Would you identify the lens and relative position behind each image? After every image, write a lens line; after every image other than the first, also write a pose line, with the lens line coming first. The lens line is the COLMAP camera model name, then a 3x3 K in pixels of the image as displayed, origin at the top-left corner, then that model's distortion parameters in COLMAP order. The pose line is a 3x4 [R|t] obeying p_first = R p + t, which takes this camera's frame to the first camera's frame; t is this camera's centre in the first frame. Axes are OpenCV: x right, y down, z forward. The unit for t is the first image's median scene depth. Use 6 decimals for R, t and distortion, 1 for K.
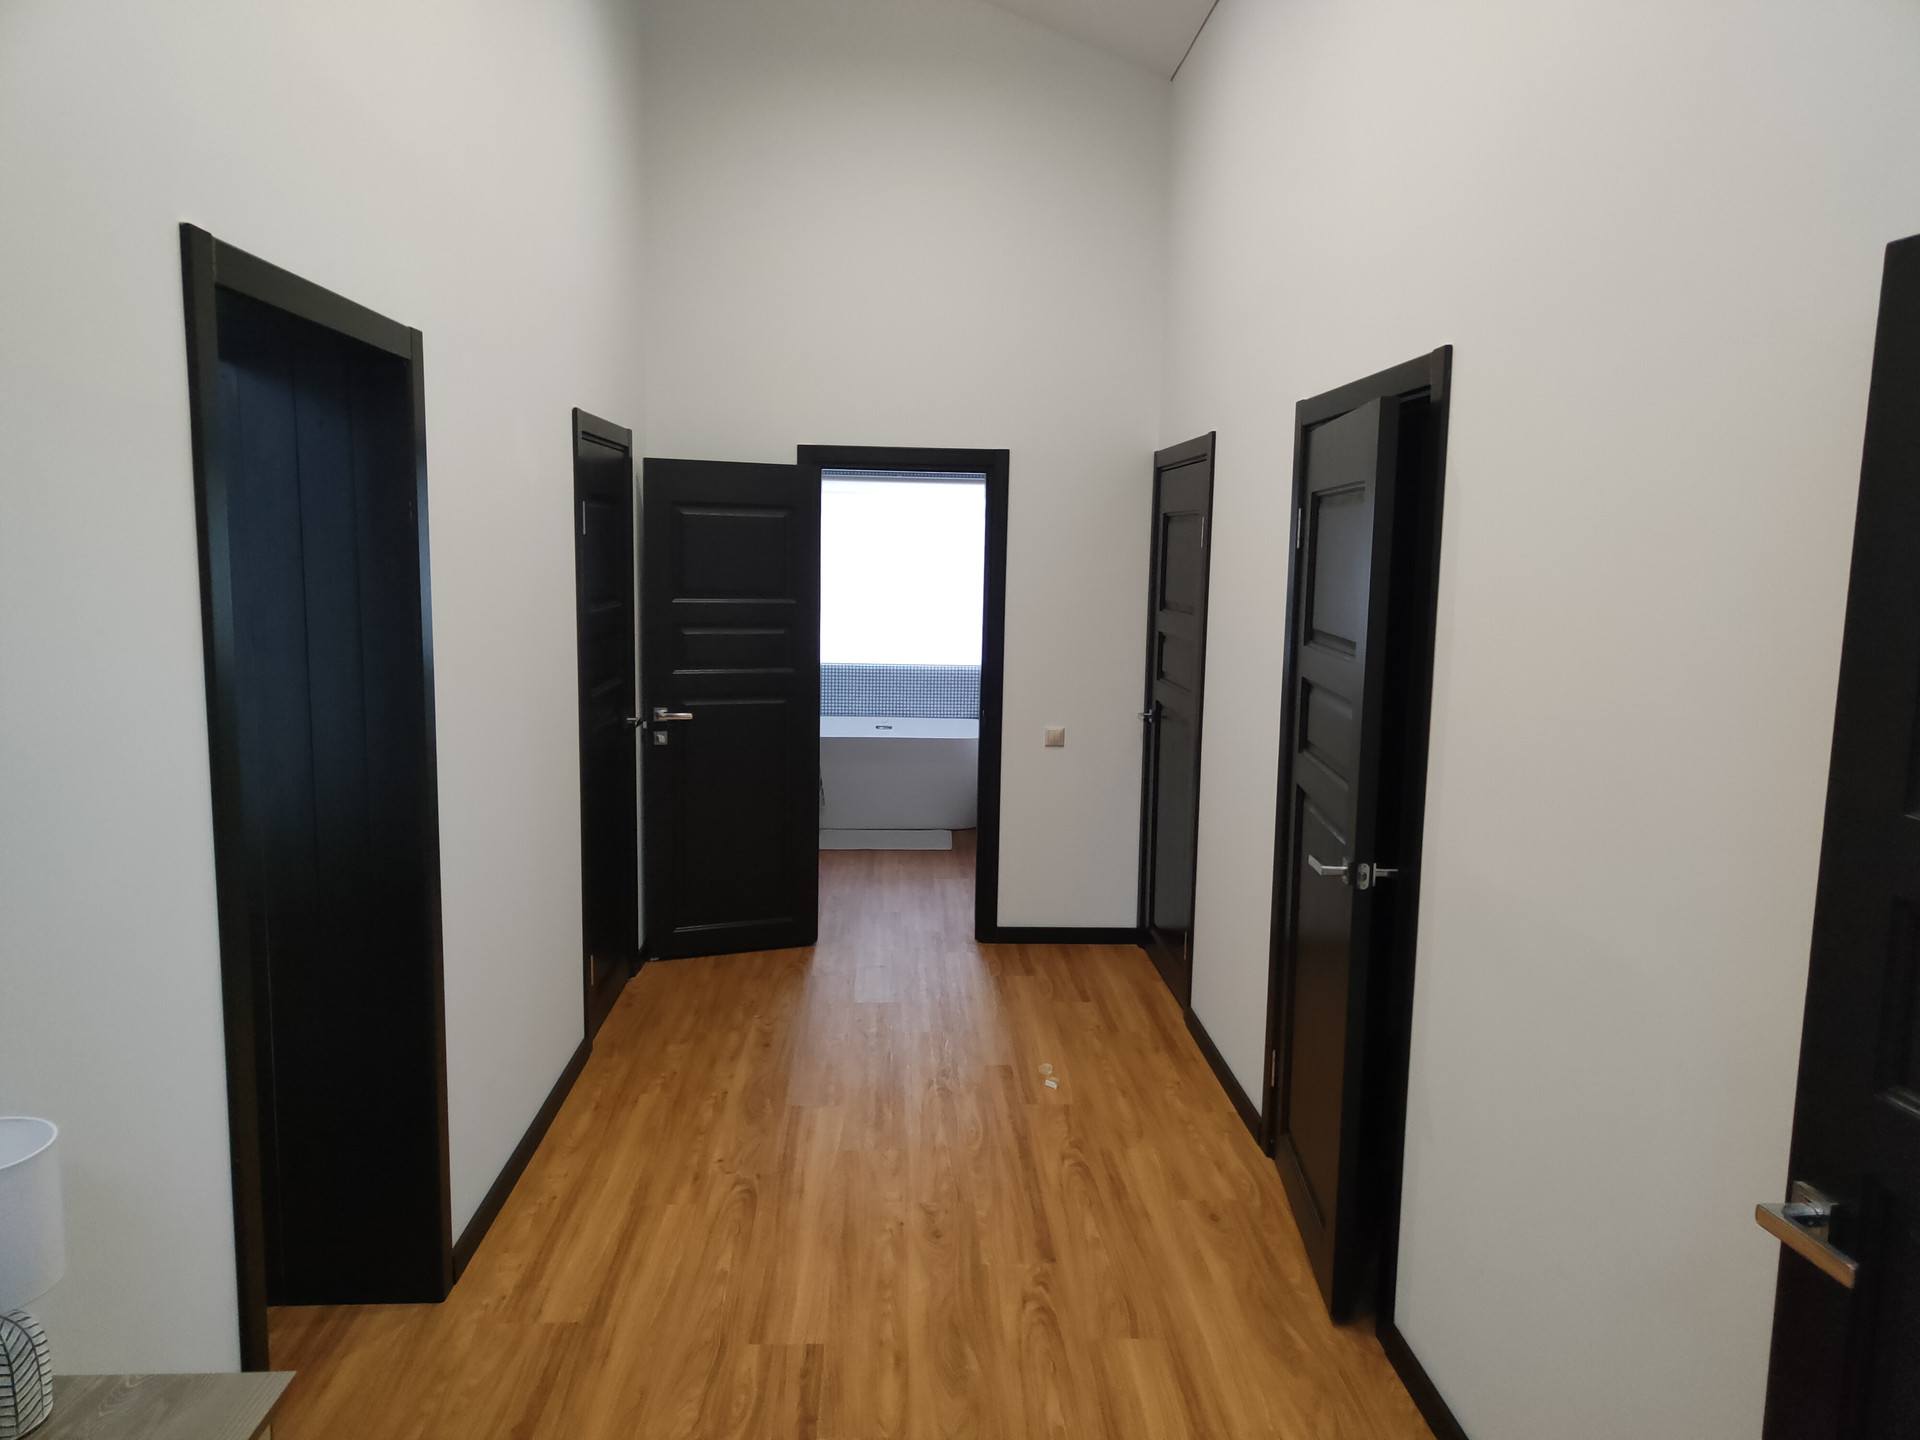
lens RADIAL K [[1314.2, 0, 963.4], [0, 1314.2, 715.6], [0, 0, 1]] dist [0.020638, -0.006341]
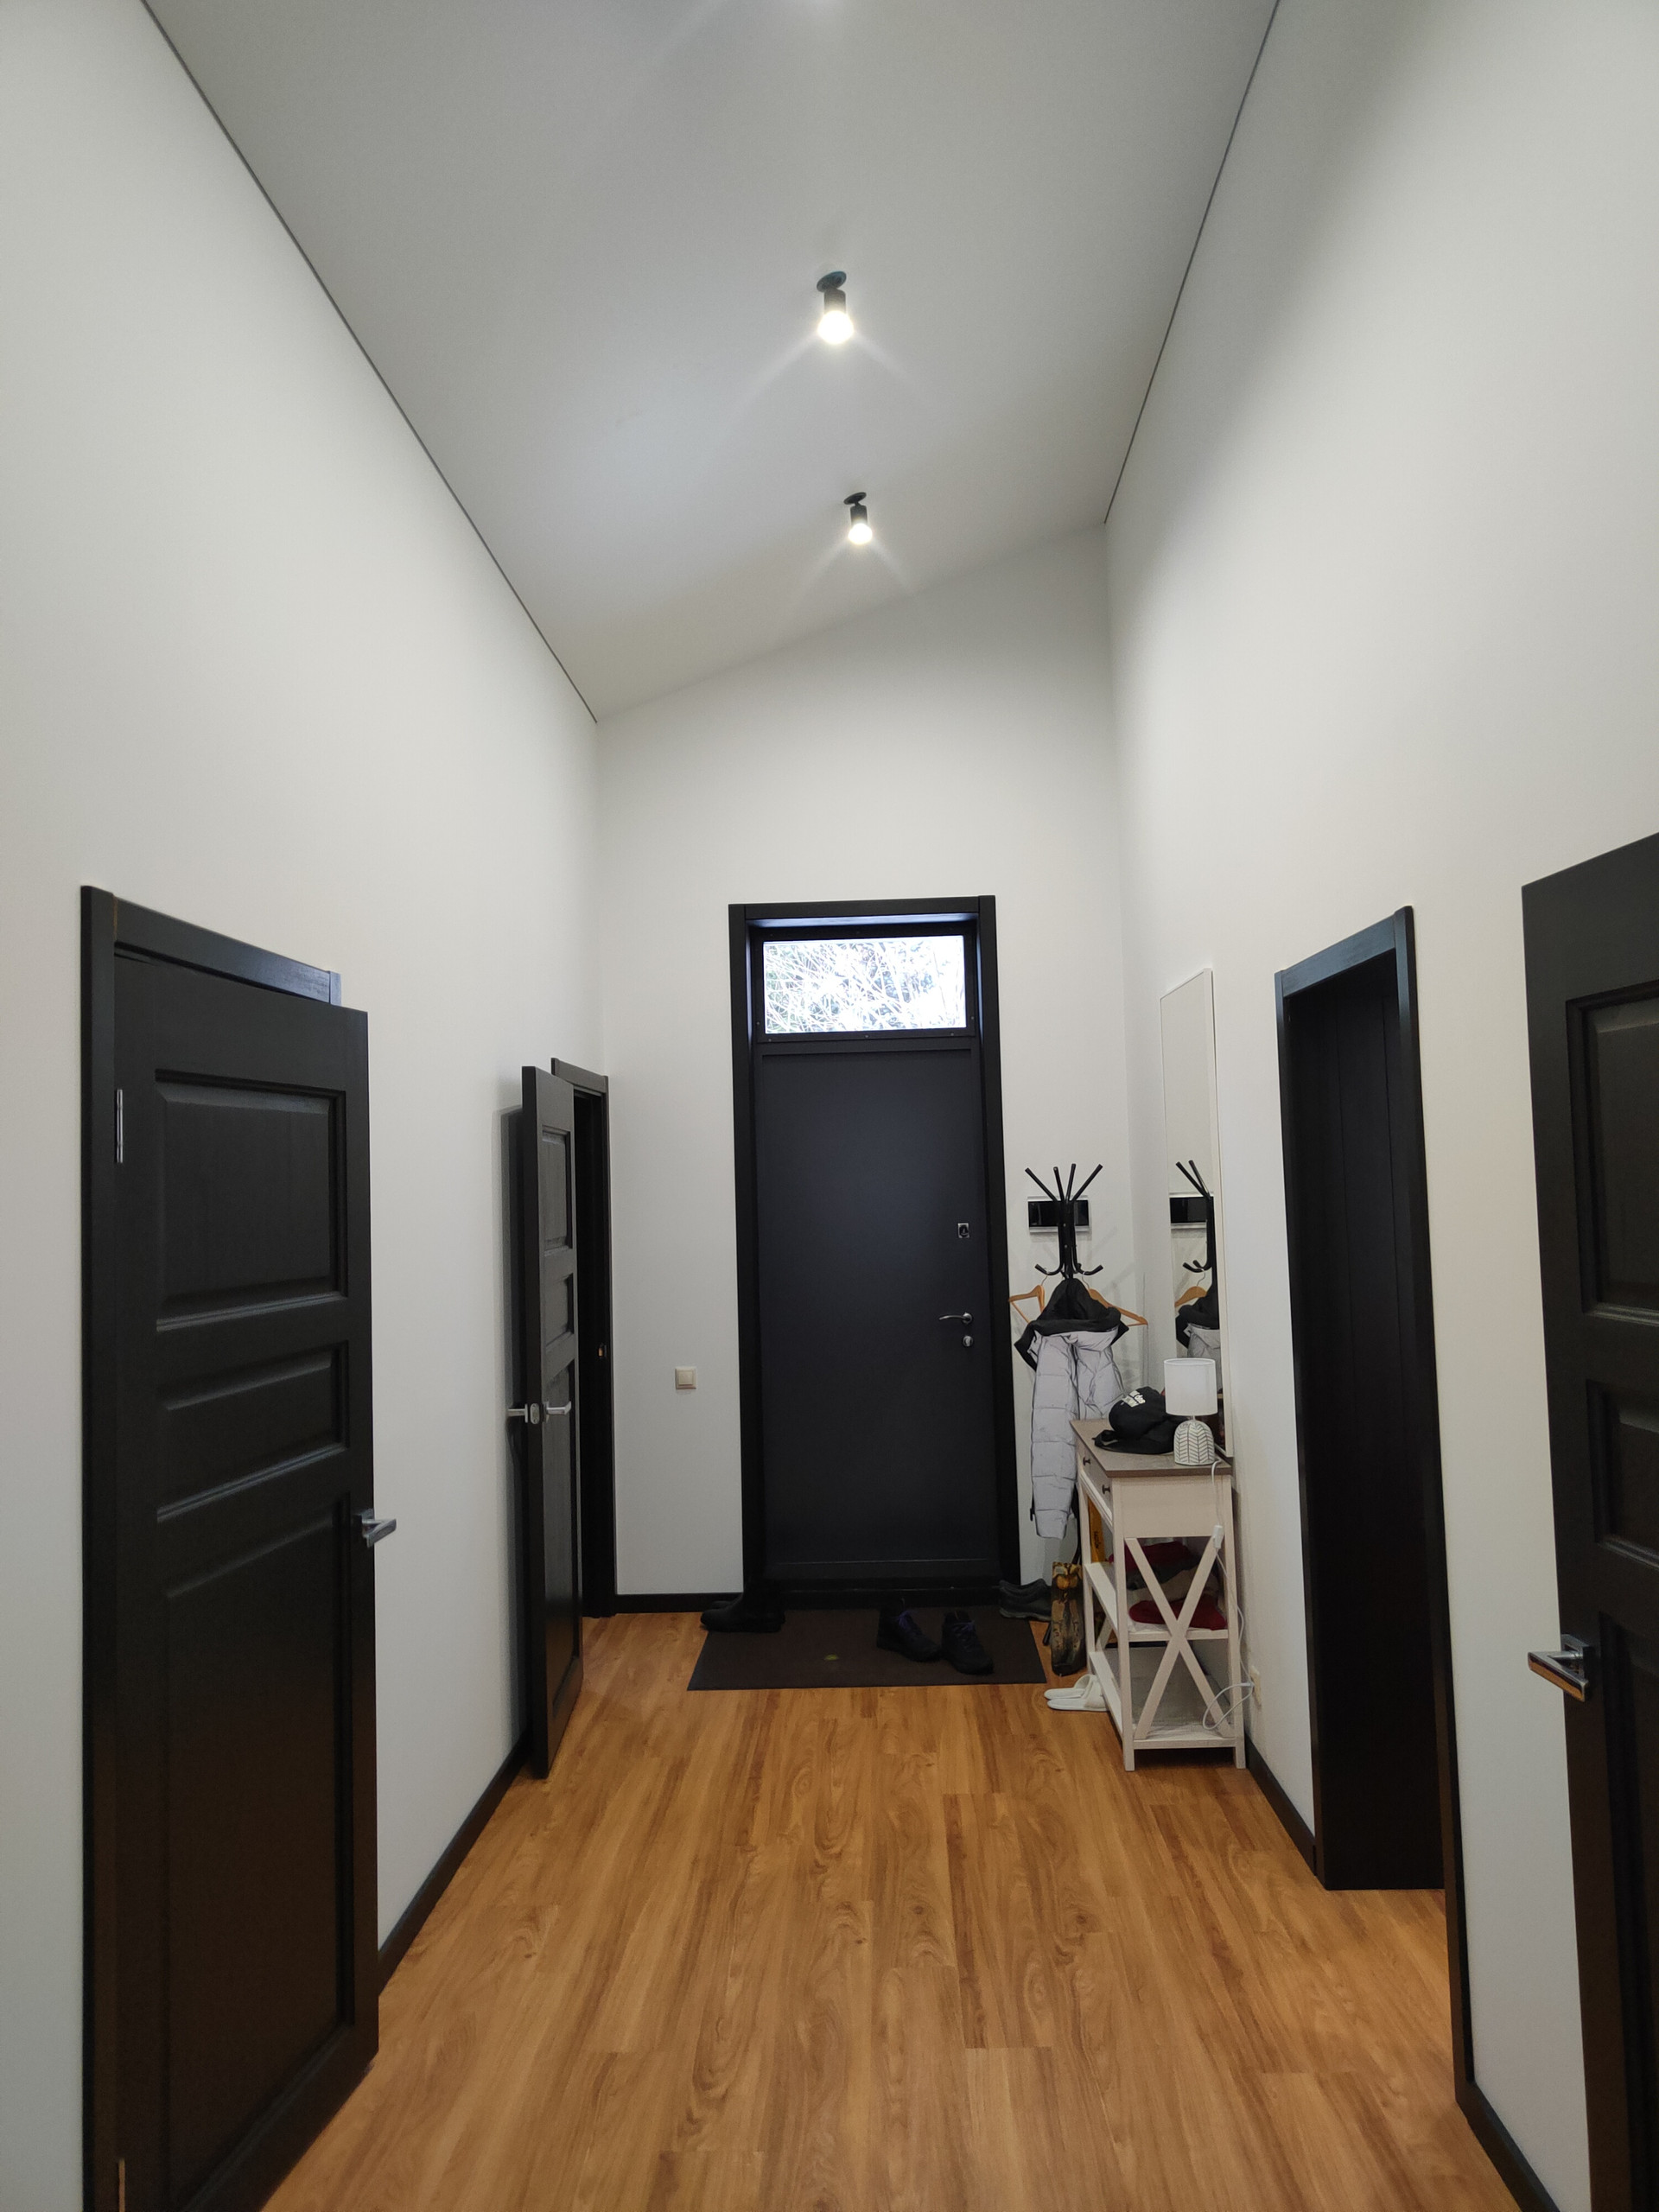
lens RADIAL K [[1514.1, 0, 830.4], [0, 1514.1, 1105.0], [0, 0, 1]] dist [0.020638, -0.006341]
pose [[-0.995900, 0.015761, 0.089081, -0.114056], [0.022606, 0.996824, 0.076358, -0.232883], [-0.087594, 0.078058, -0.993093, 1.939525]]
